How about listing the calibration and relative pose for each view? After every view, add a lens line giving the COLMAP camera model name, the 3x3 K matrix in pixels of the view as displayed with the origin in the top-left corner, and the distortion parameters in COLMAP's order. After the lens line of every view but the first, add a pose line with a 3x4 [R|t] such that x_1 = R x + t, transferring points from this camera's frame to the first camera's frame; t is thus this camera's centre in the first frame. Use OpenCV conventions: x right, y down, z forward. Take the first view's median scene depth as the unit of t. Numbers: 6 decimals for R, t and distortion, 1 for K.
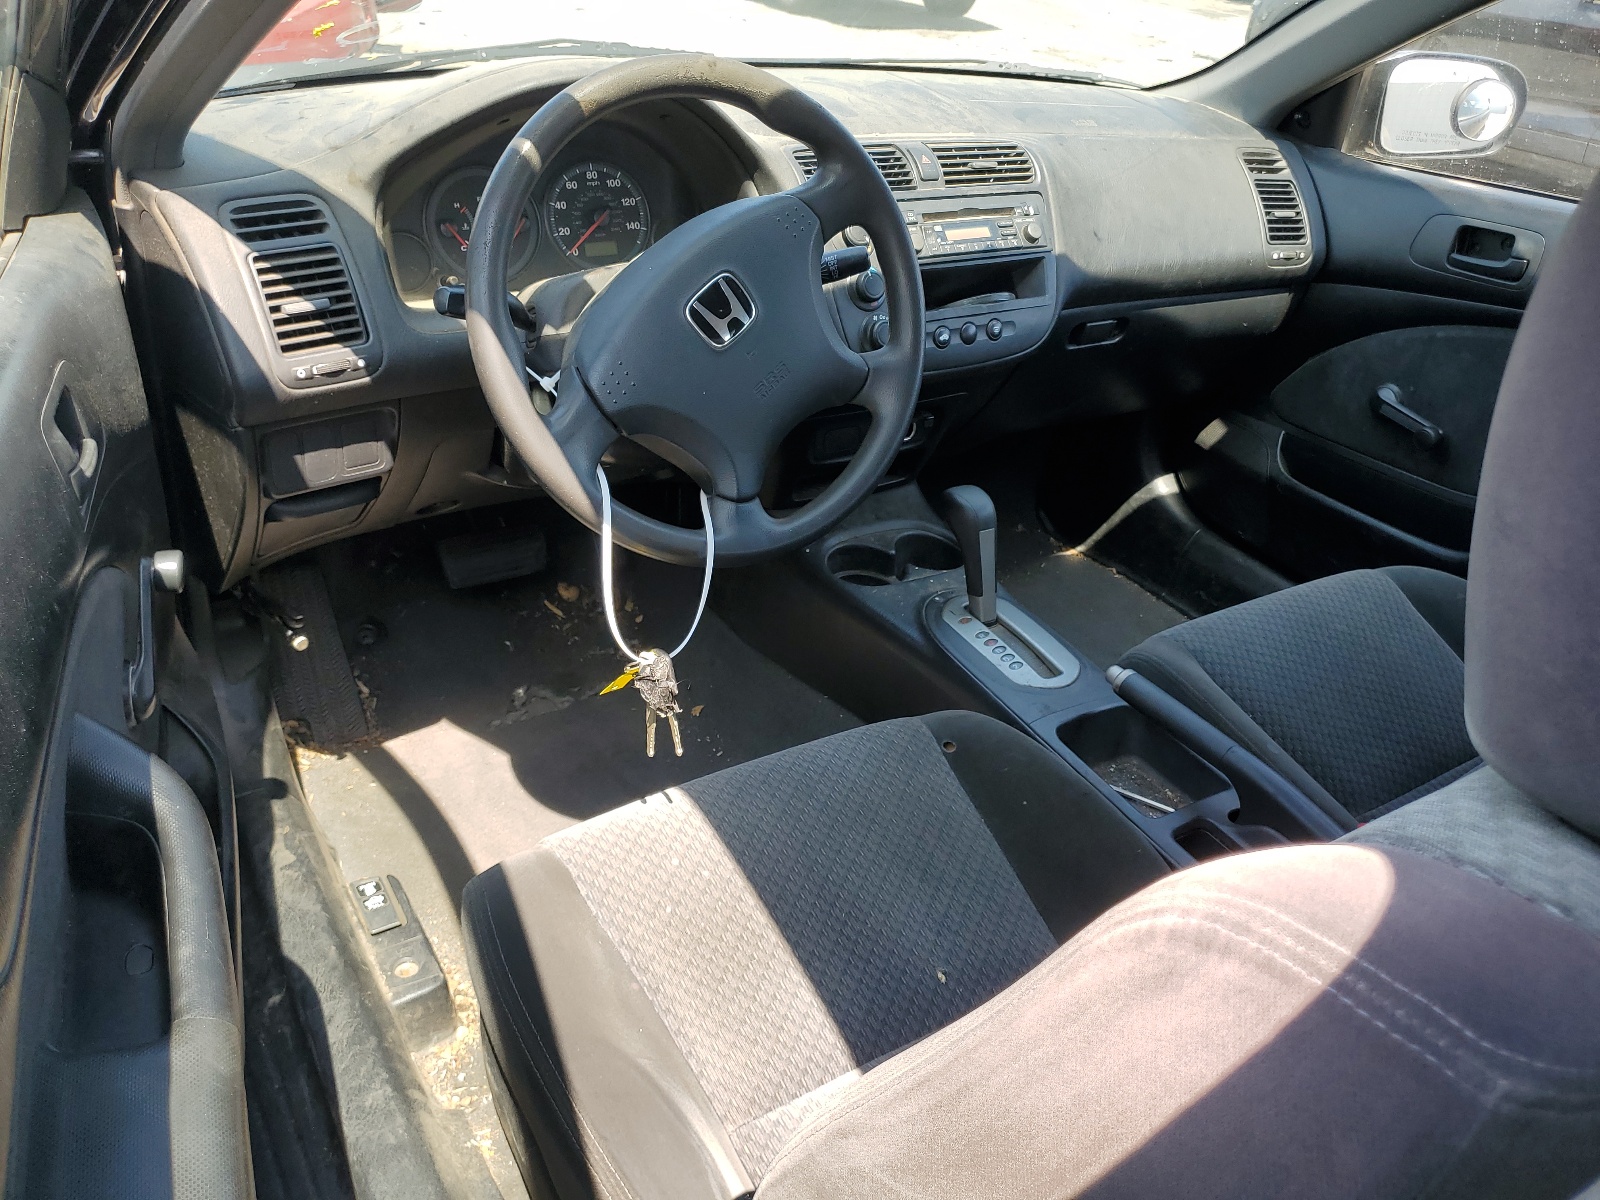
lens RADIAL K [[1209.5, 0, 808.7], [0, 1209.5, 587.8], [0, 0, 1]] dist [-0.012099, 0.002531]
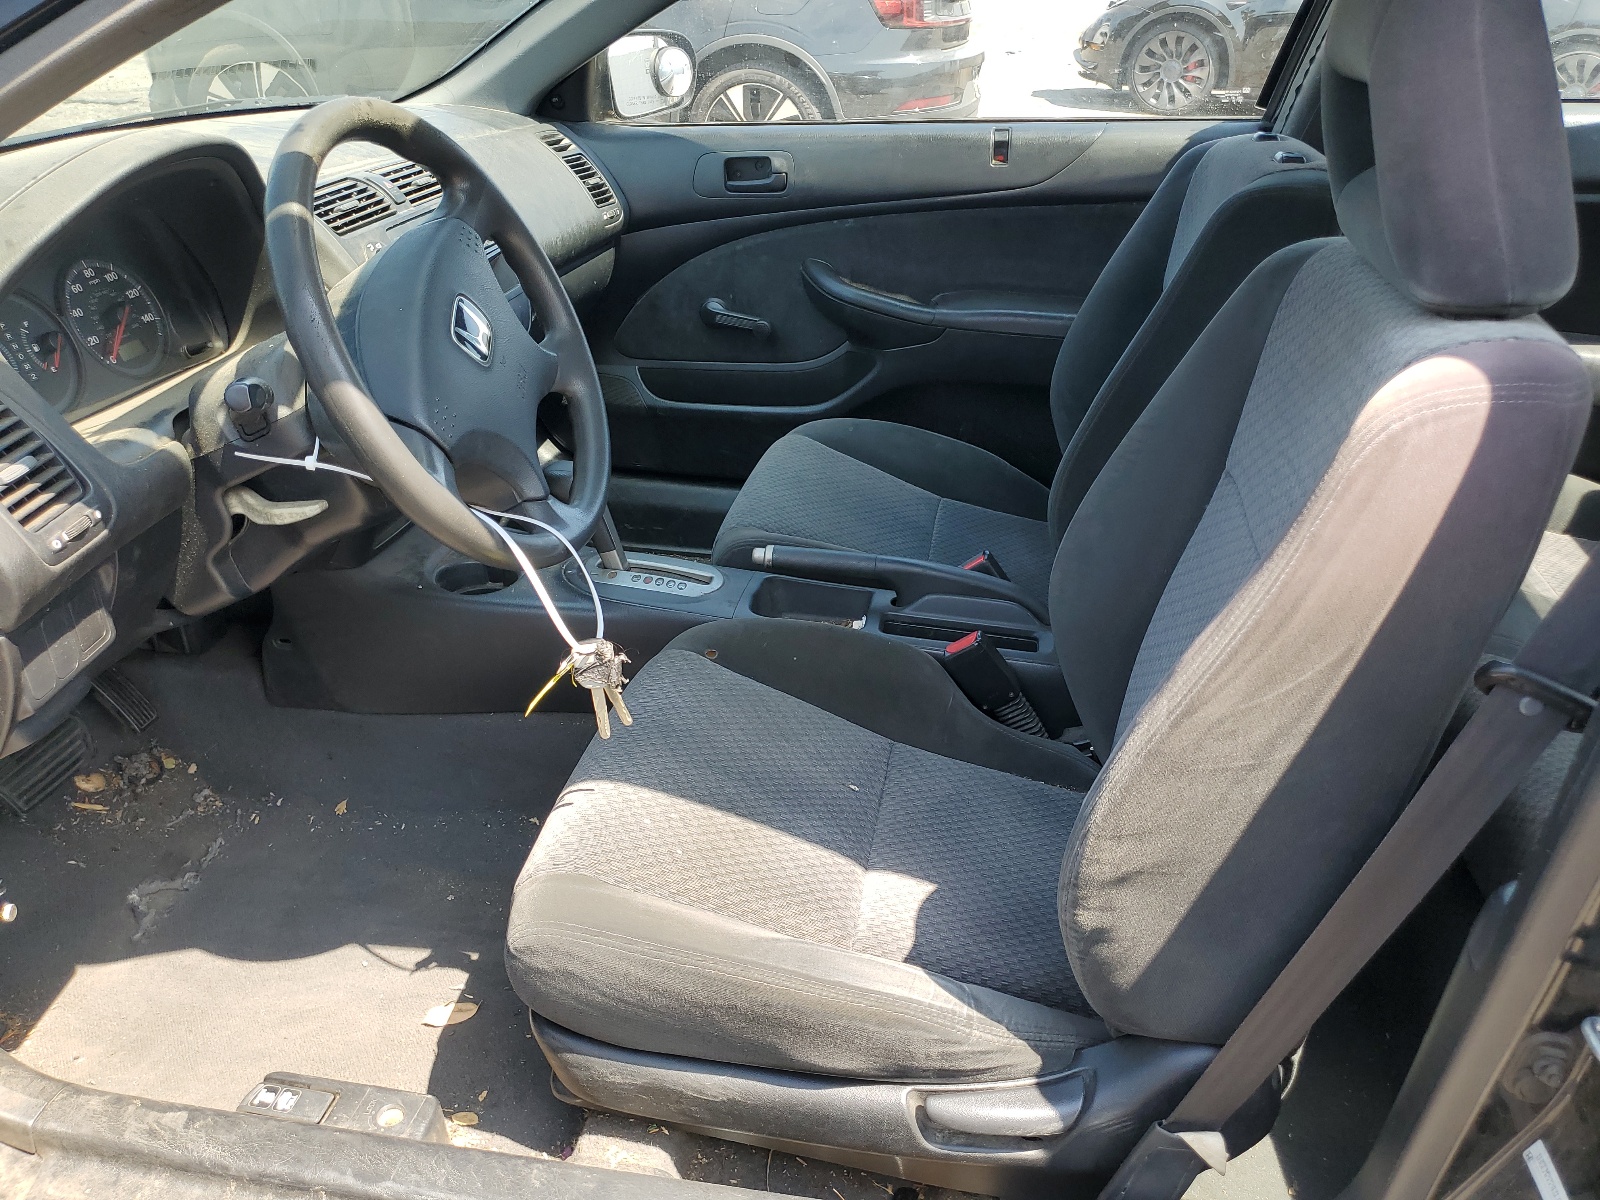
lens RADIAL K [[1209.5, 0, 805.3], [0, 1209.5, 610.7], [0, 0, 1]] dist [-0.012099, 0.002531]
pose [[0.687723, -0.410375, 0.598856, -0.364341], [0.408110, 0.900760, 0.148587, -0.030606], [-0.600402, 0.142213, 0.786952, 0.025614]]
